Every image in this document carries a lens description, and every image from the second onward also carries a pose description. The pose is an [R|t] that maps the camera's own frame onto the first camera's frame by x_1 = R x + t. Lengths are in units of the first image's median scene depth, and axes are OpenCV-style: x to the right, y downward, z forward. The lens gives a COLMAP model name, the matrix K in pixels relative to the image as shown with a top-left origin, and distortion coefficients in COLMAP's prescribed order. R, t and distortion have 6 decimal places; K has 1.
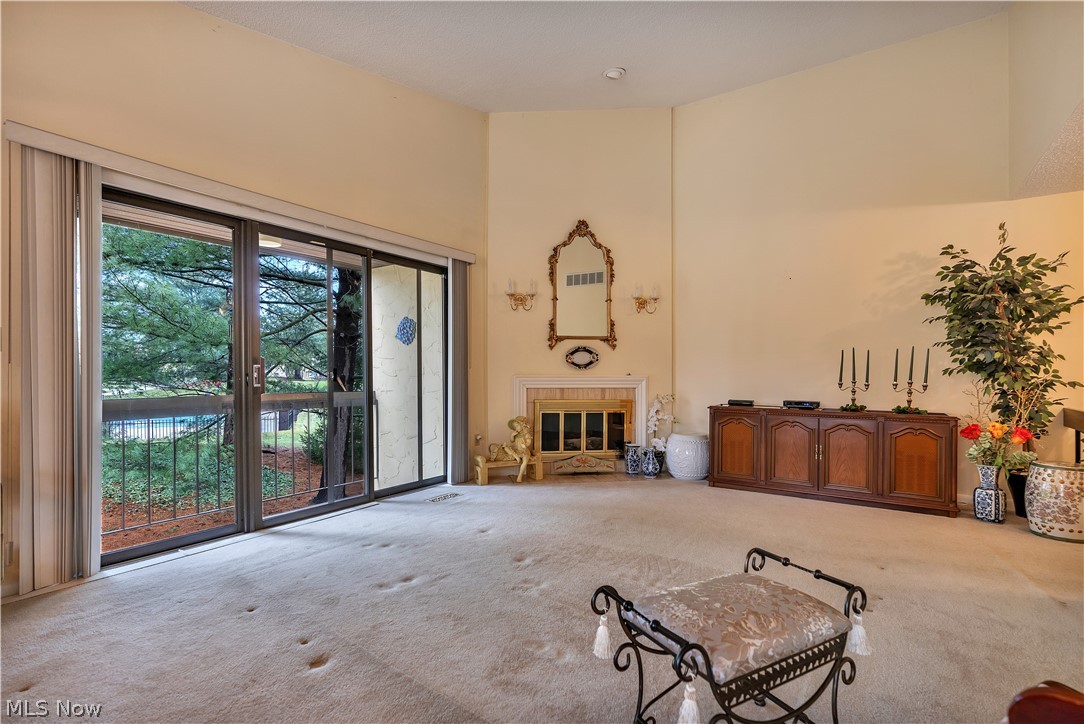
lens RADIAL K [[497.2, 0, 522.6], [0, 497.2, 371.4], [0, 0, 1]] dist [0.003952, 0.000586]
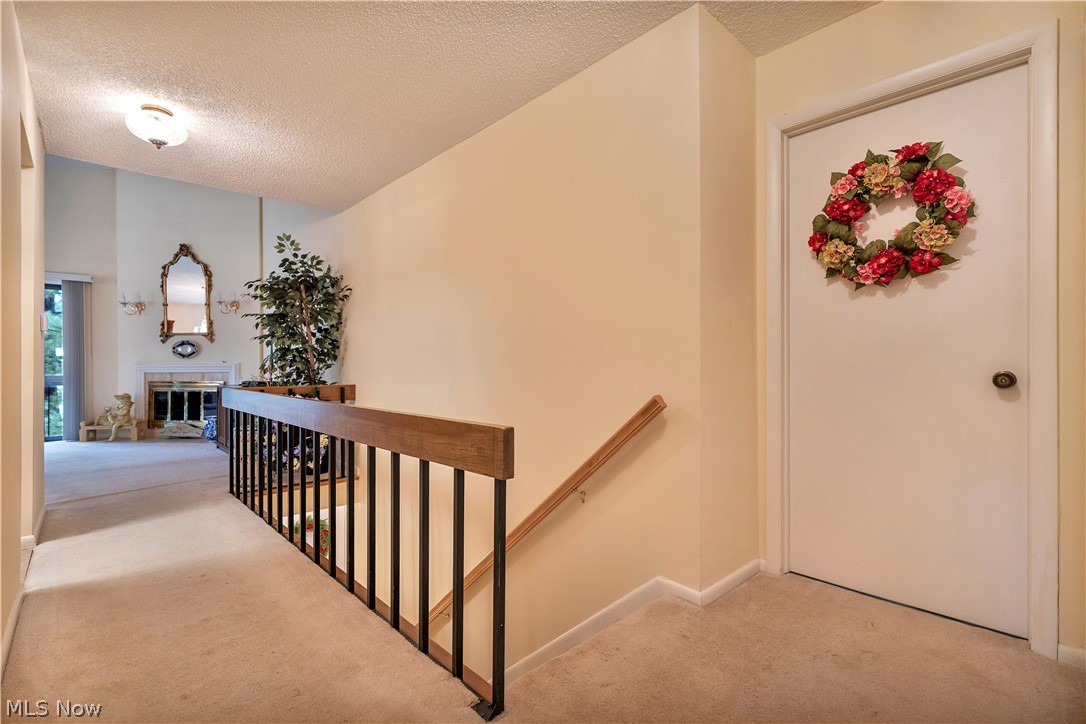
lens RADIAL K [[498.2, 0, 540.7], [0, 498.2, 368.4], [0, 0, 1]] dist [0.003952, 0.000586]
pose [[0.975698, -0.007716, -0.218983, 1.321370], [0.006904, 0.999966, -0.004474, 0.034788], [0.219010, 0.002854, 0.975718, -0.072646]]
